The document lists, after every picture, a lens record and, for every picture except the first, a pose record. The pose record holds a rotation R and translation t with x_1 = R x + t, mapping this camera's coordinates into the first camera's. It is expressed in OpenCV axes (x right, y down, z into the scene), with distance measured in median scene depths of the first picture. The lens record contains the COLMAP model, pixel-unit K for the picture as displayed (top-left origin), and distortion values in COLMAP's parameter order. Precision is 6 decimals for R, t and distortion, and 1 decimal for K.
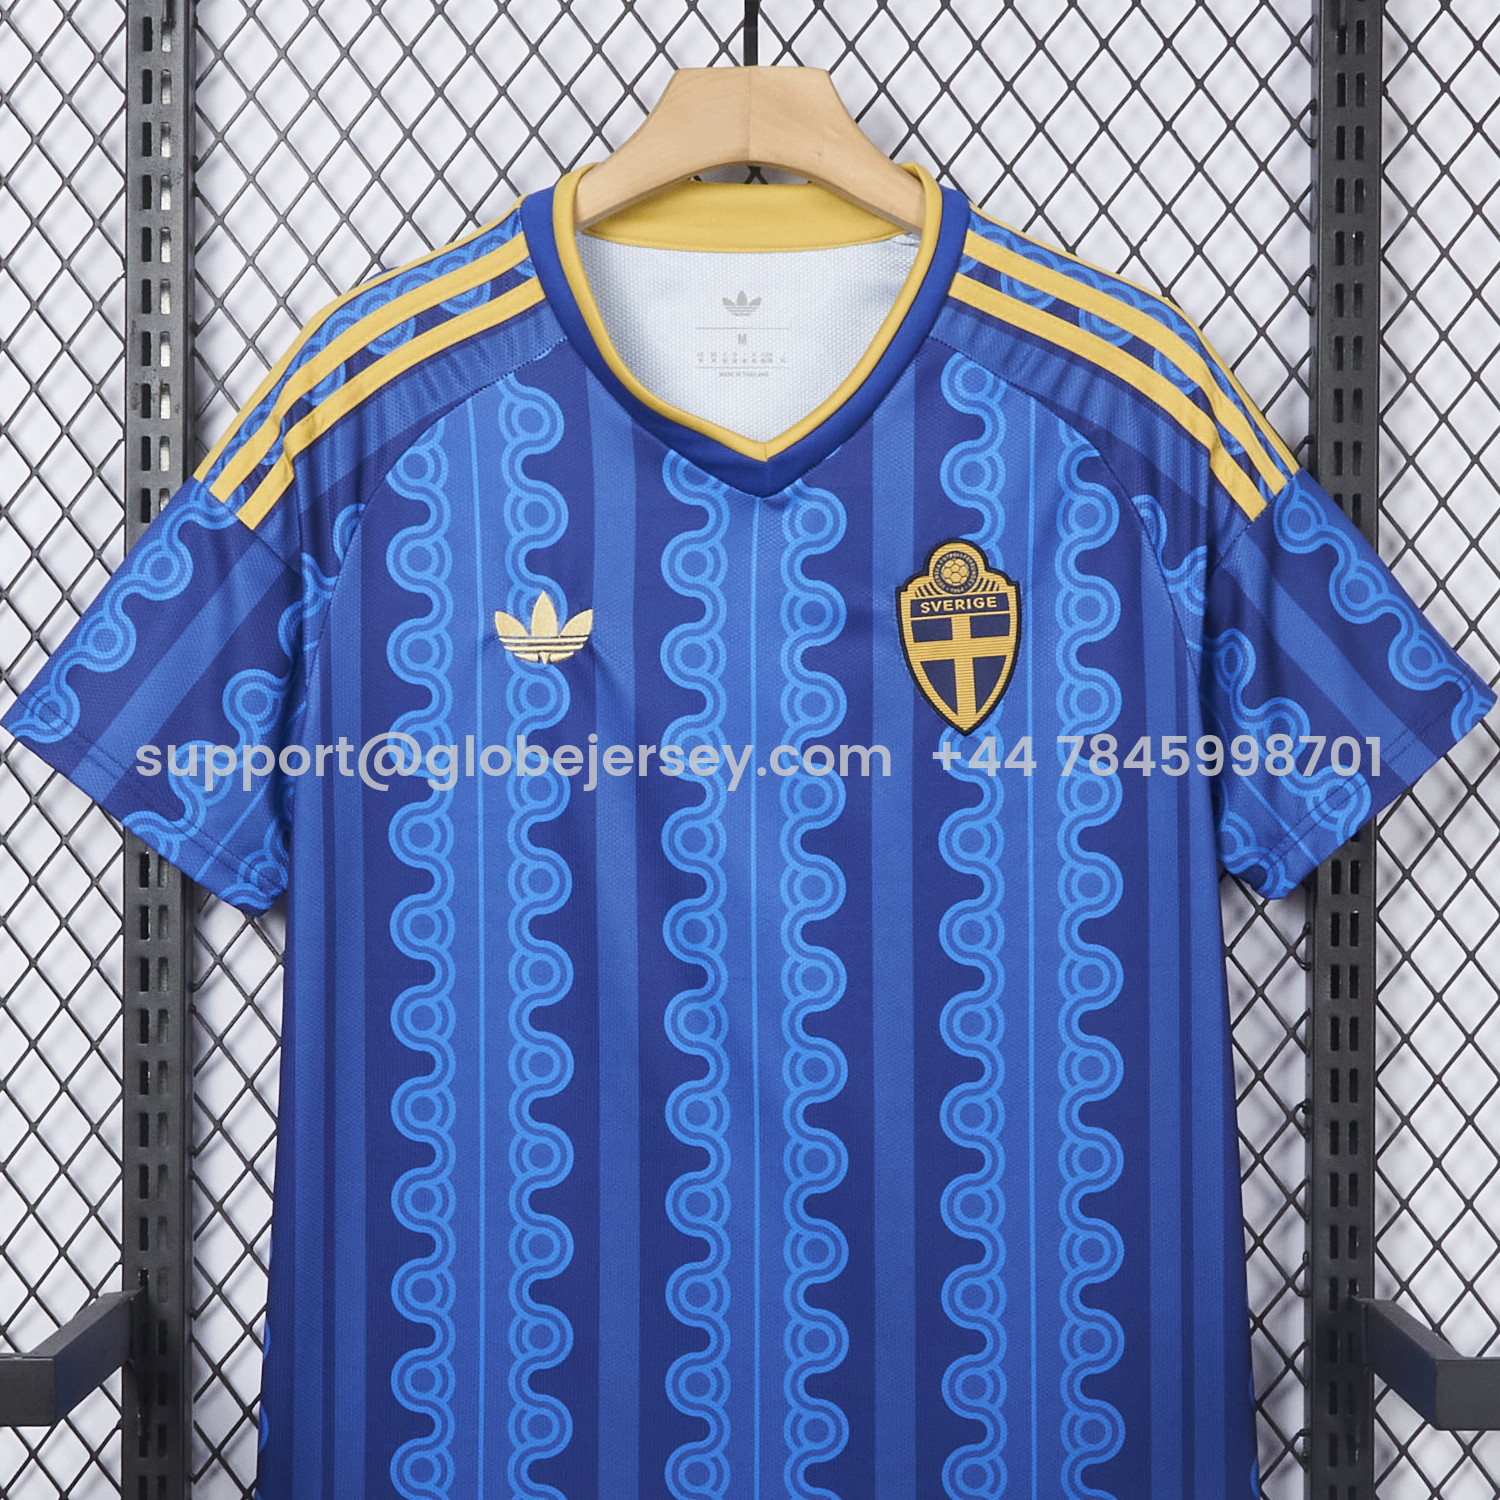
lens RADIAL K [[3285.7, 0, 751.2], [0, 3285.7, 756.4], [0, 0, 1]] dist [0.005147, 0.000000]
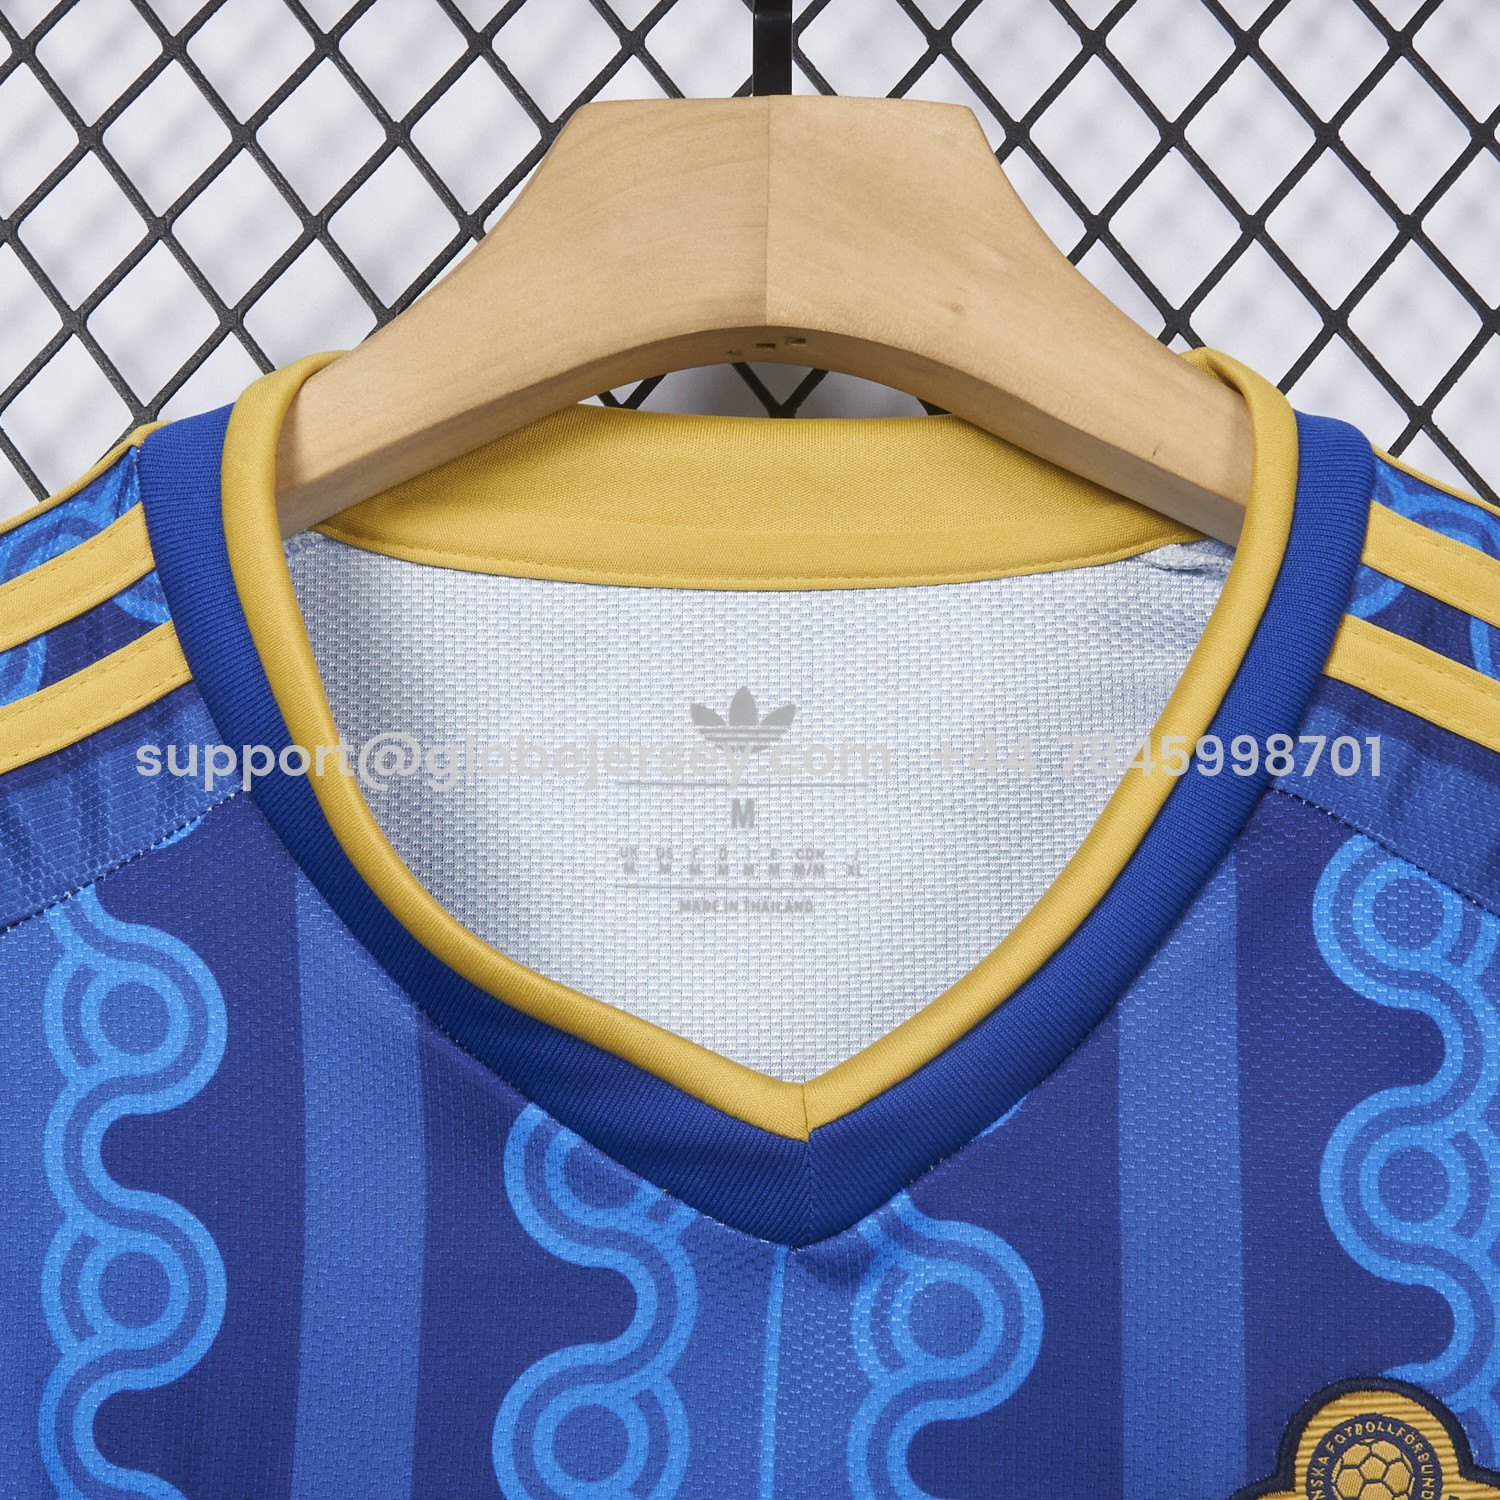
lens RADIAL K [[3285.7, 0, 753.2], [0, 3285.7, 752.0], [0, 0, 1]] dist [0.005147, 0.000000]
pose [[0.999923, 0.009263, -0.008302, 0.001491], [-0.010909, 0.973722, -0.227480, -0.051283], [0.005977, 0.227553, 0.973747, 0.657190]]
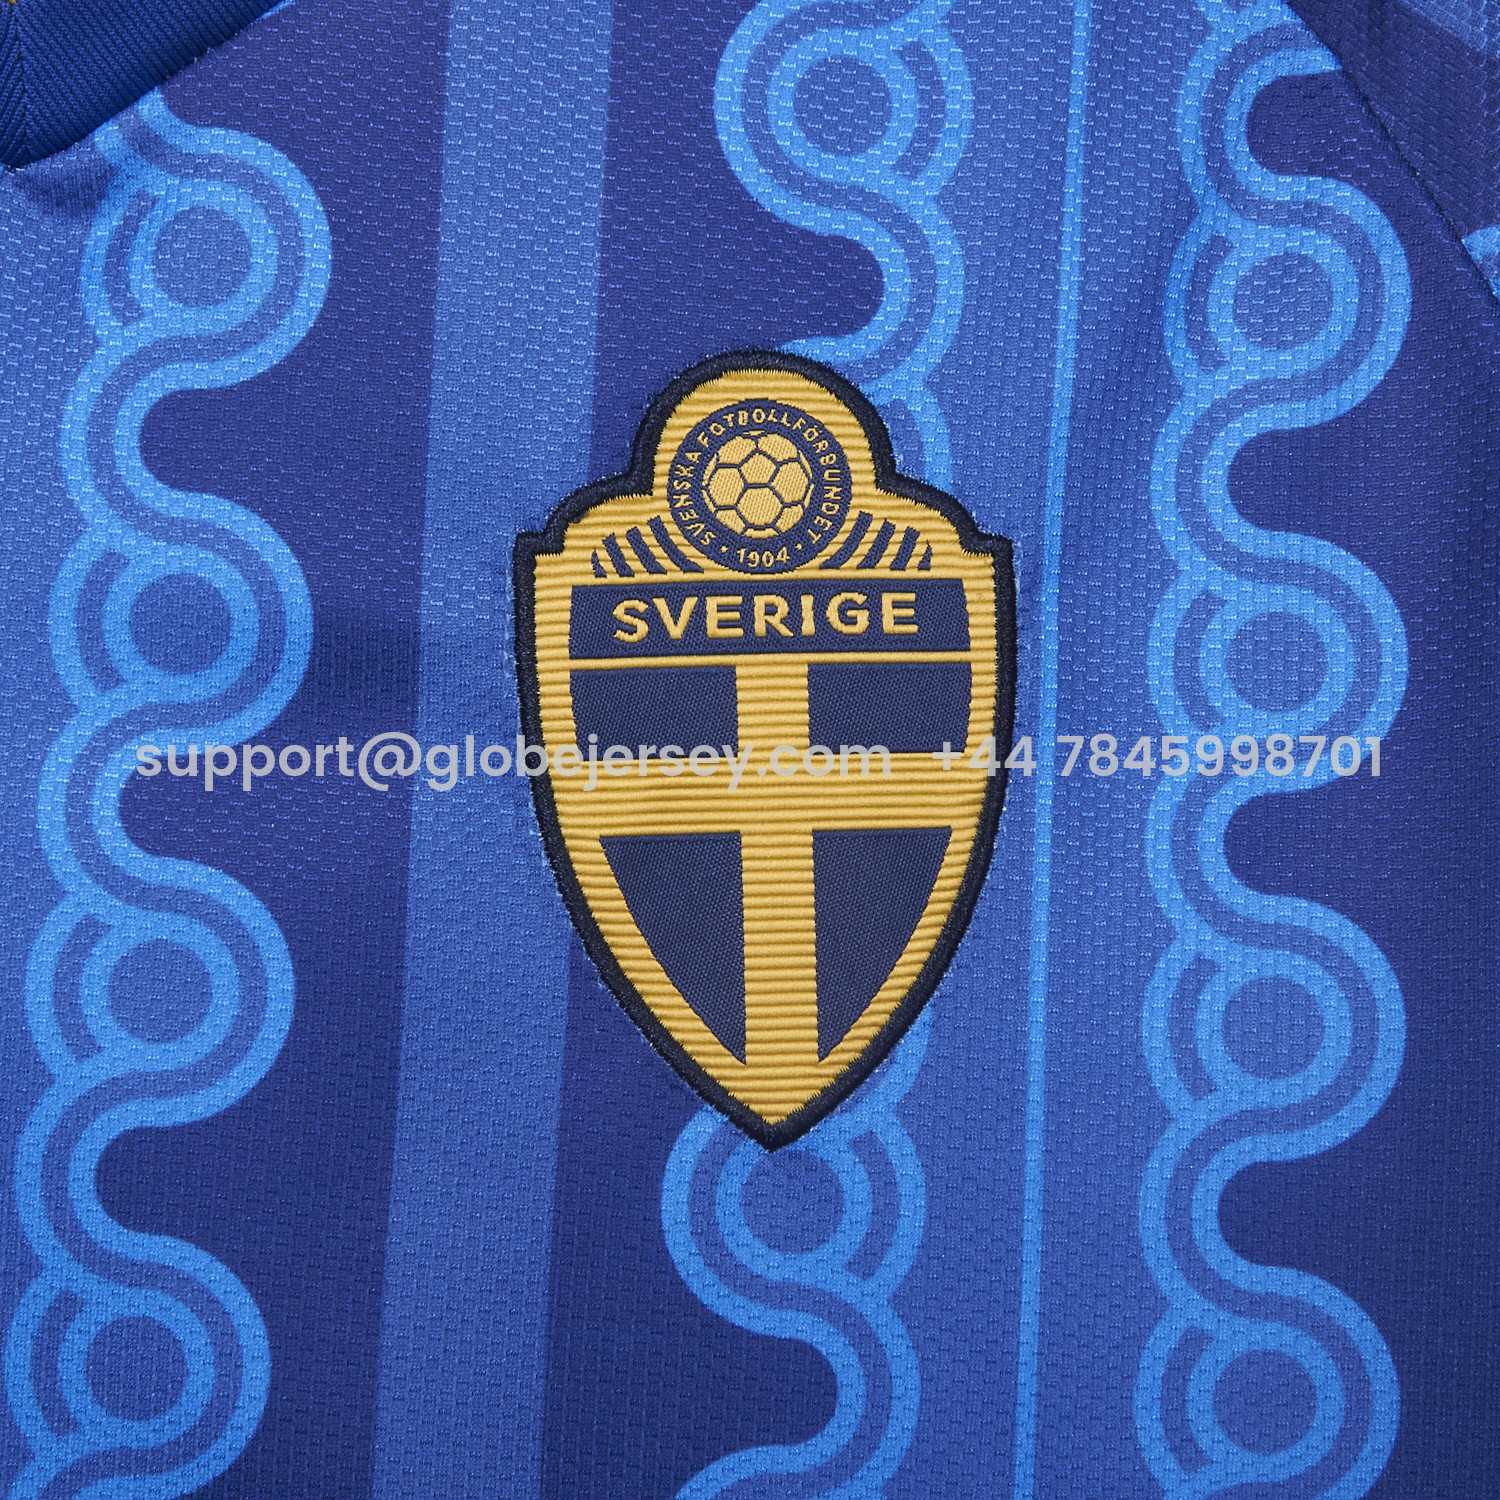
lens RADIAL K [[3285.7, 0, 734.4], [0, 3285.7, 751.7], [0, 0, 1]] dist [0.005147, 0.000000]
pose [[0.998383, 0.045528, 0.034034, 0.052580], [-0.042359, 0.995161, -0.088656, -0.013798], [-0.037905, 0.087071, 0.995481, 0.751664]]
